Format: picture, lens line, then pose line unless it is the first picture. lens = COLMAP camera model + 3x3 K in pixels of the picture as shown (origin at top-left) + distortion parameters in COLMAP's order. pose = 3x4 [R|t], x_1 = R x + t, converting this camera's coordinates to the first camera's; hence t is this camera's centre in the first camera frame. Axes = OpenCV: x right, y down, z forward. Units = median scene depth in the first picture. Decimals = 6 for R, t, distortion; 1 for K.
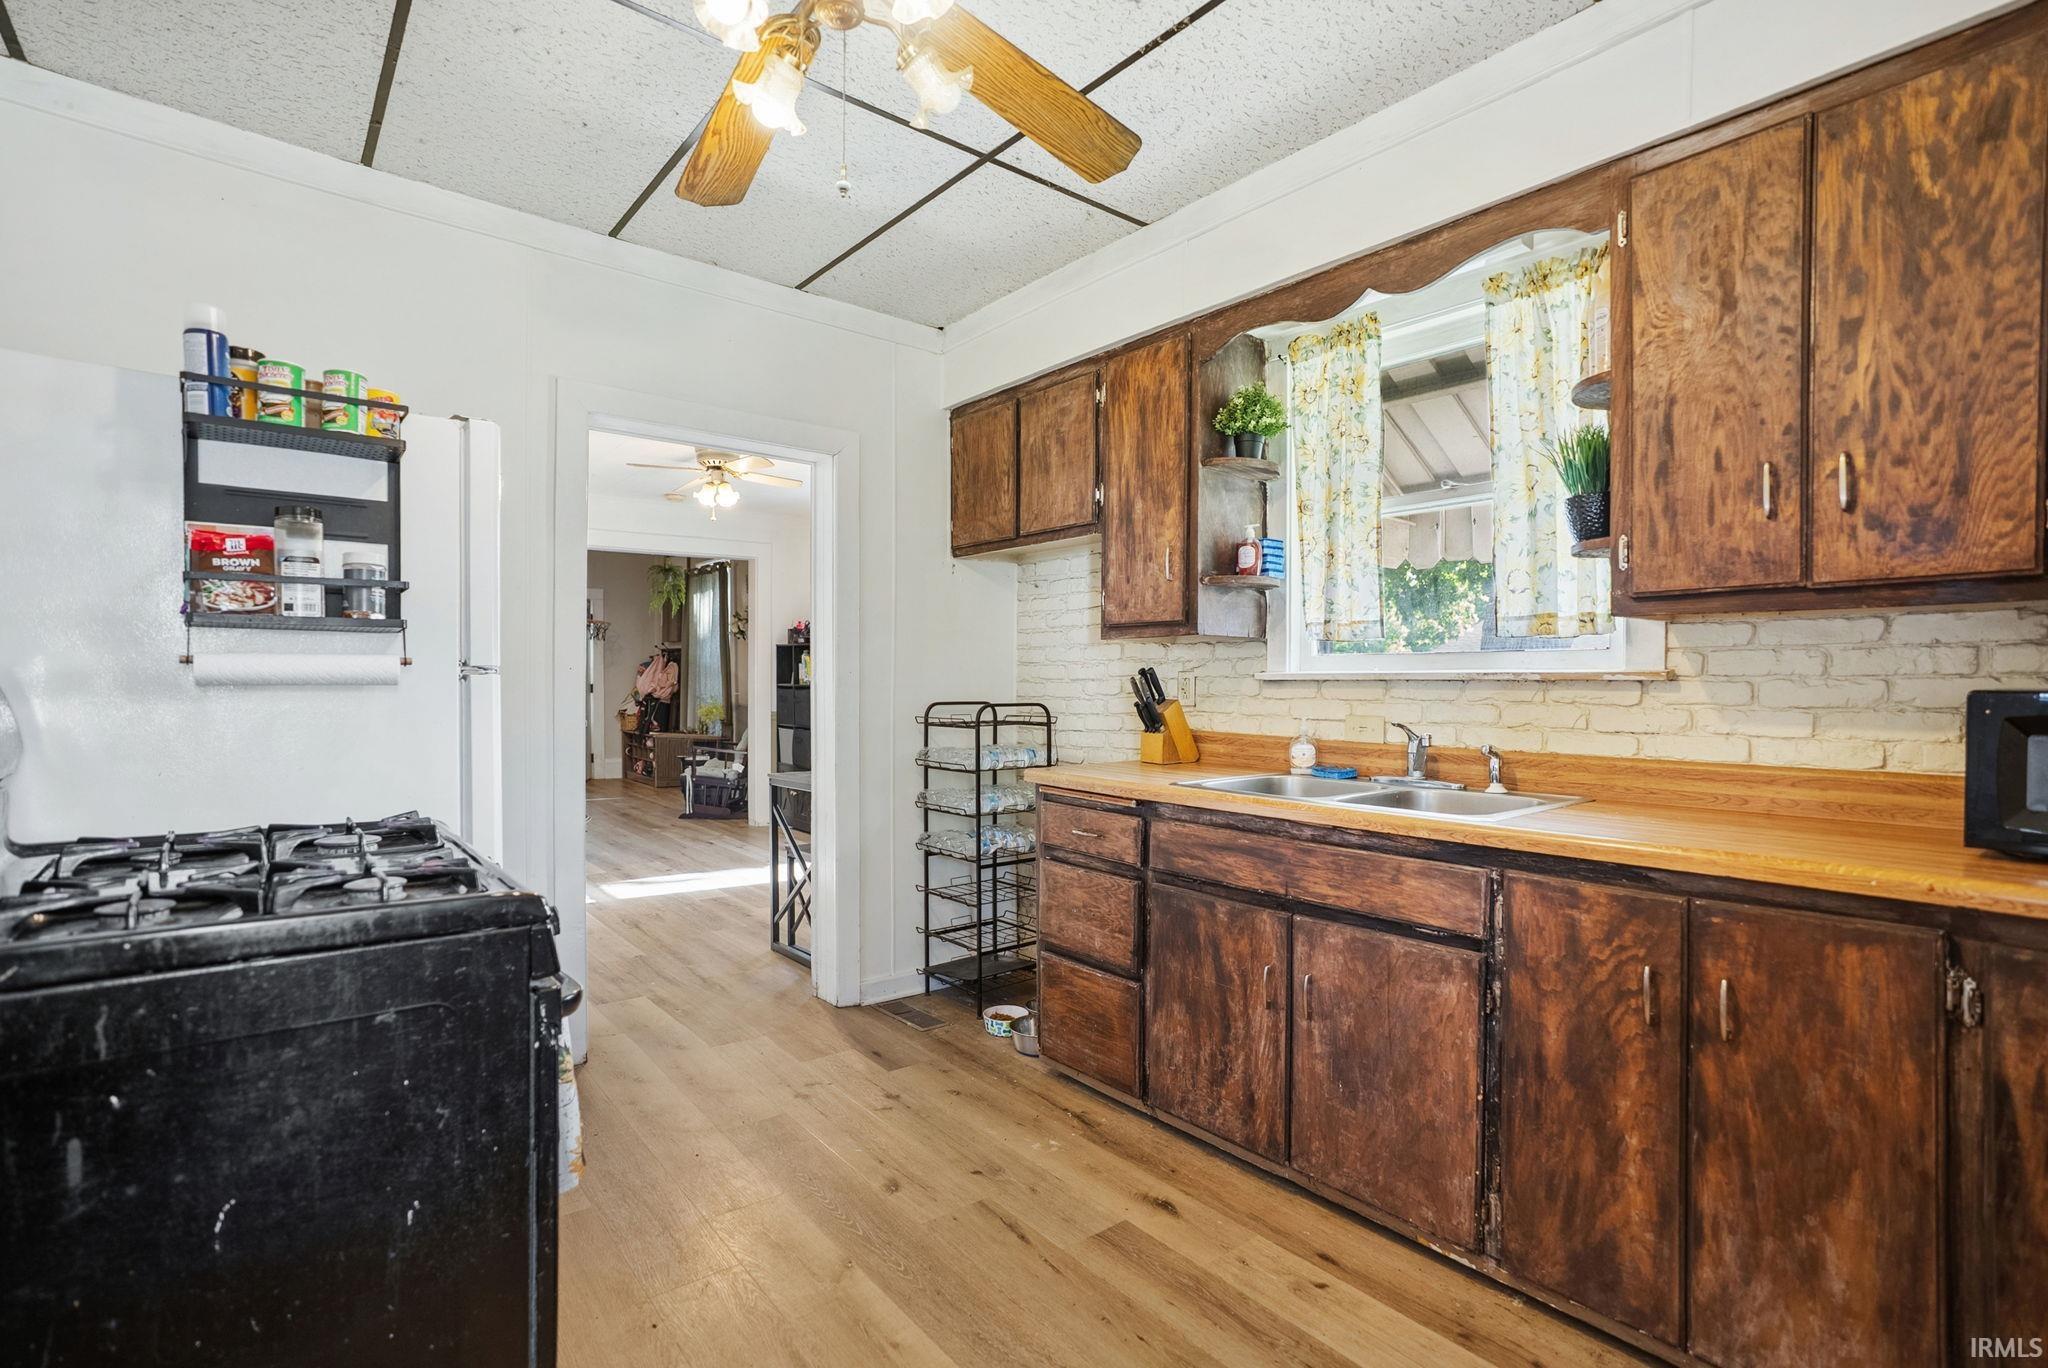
lens RADIAL K [[952.8, 0, 1029.2], [0, 952.8, 694.2], [0, 0, 1]] dist [-0.046644, 0.027384]
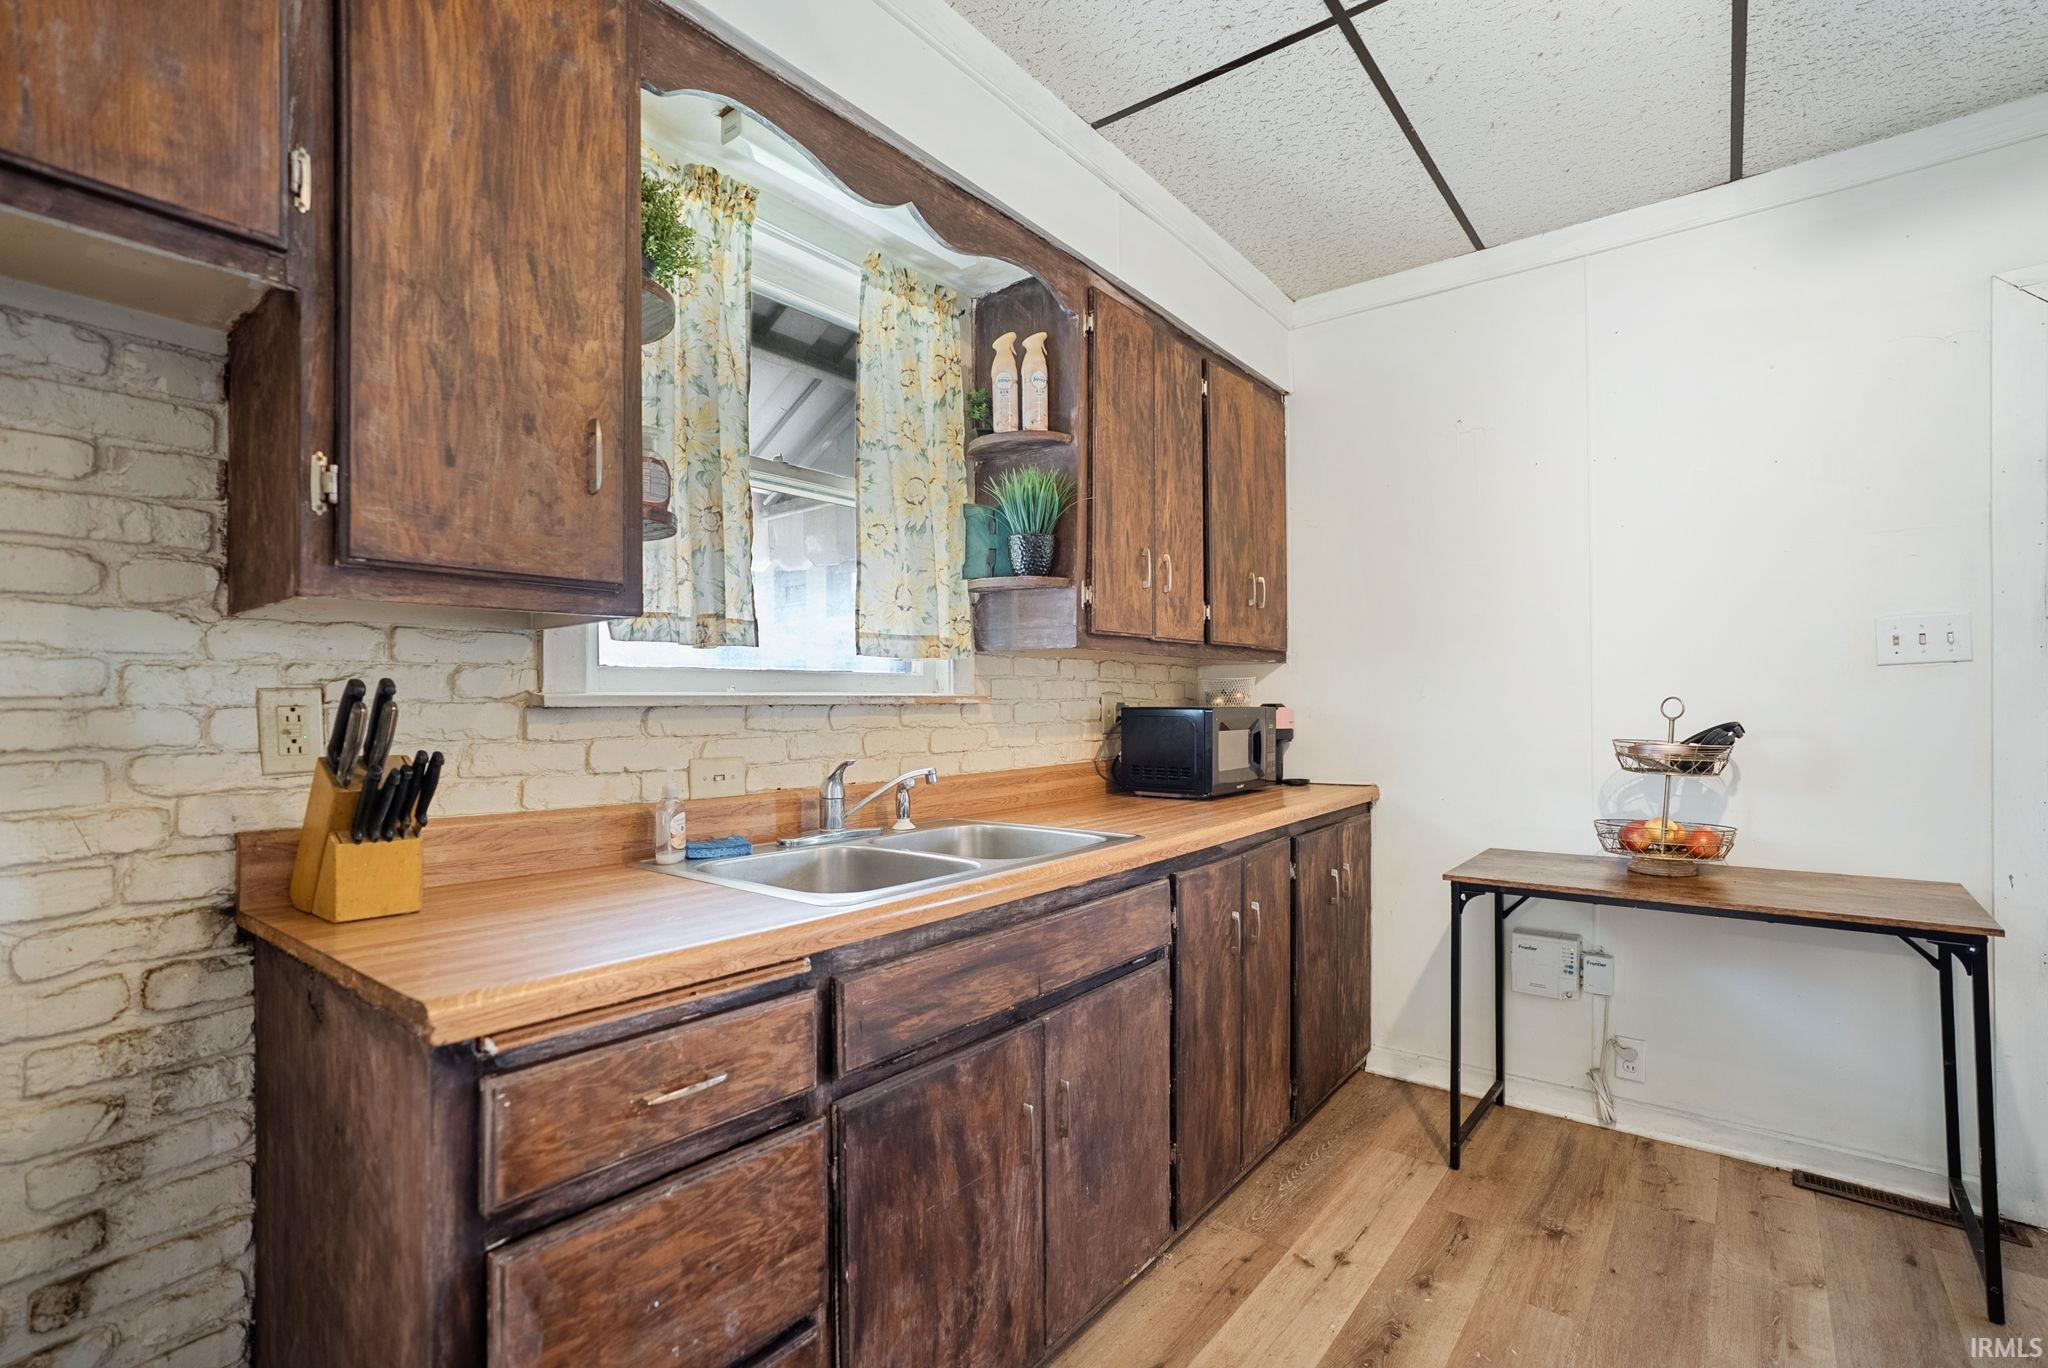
lens RADIAL K [[952.8, 0, 1029.2], [0, 952.8, 694.2], [0, 0, 1]] dist [-0.046644, 0.027384]
pose [[-0.227591, 0.001787, 0.973755, -0.458256], [0.015144, 0.999884, 0.001704, -0.025821], [-0.973639, 0.015134, -0.227591, 1.187907]]
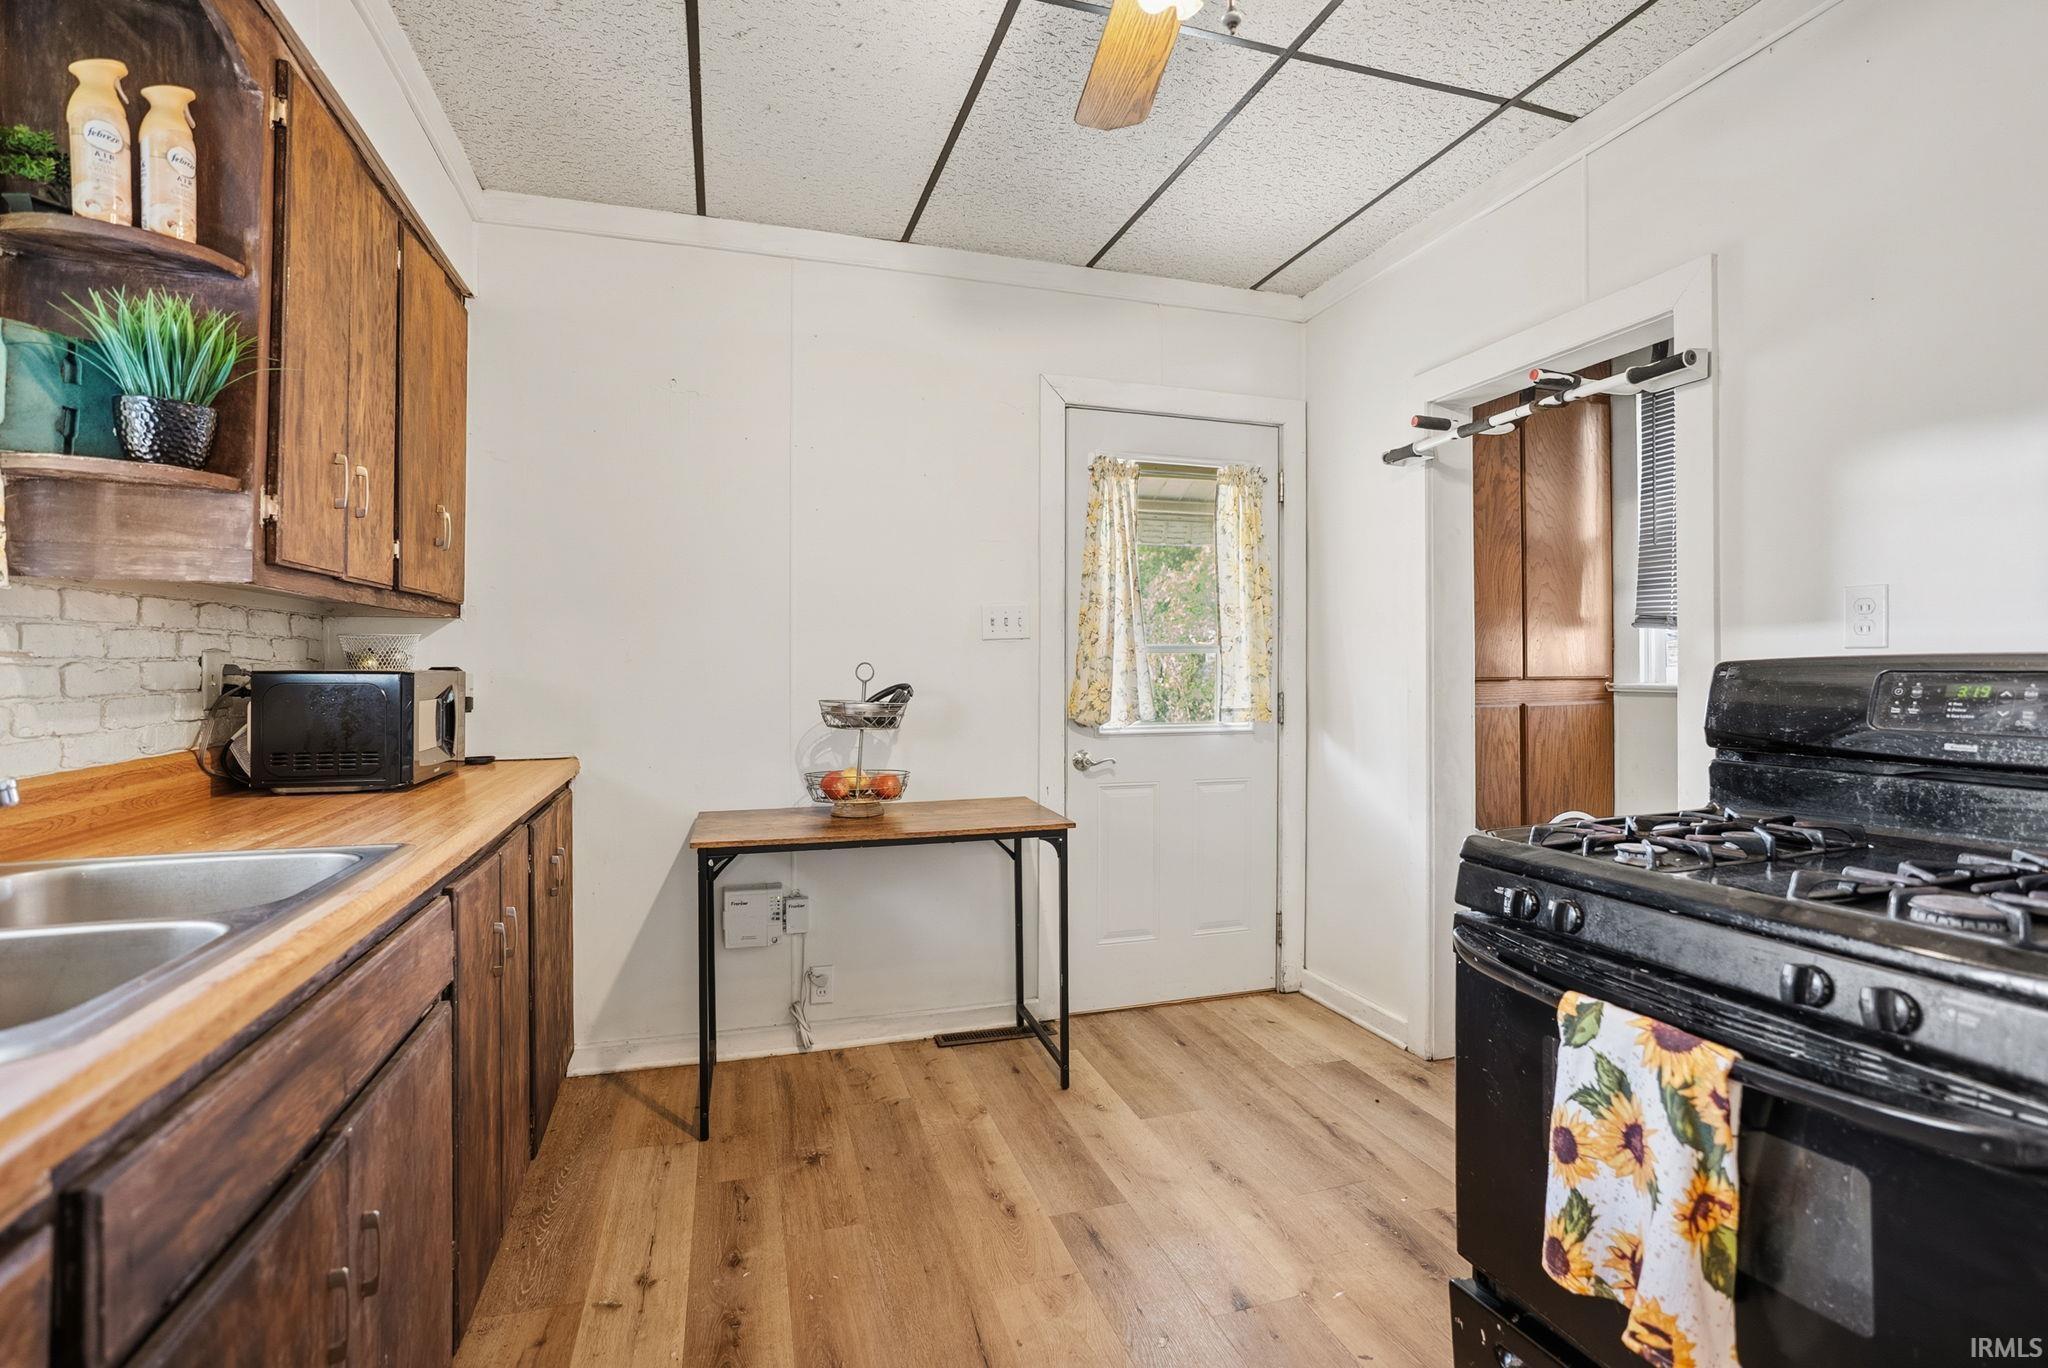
lens RADIAL K [[967.6, 0, 1052.8], [0, 967.6, 657.9], [0, 0, 1]] dist [-0.045601, 0.025059]
pose [[-0.935845, -0.005345, 0.352370, -0.256964], [-0.003375, 0.999975, 0.006205, -0.024790], [-0.352395, 0.004617, -0.935840, 1.351186]]
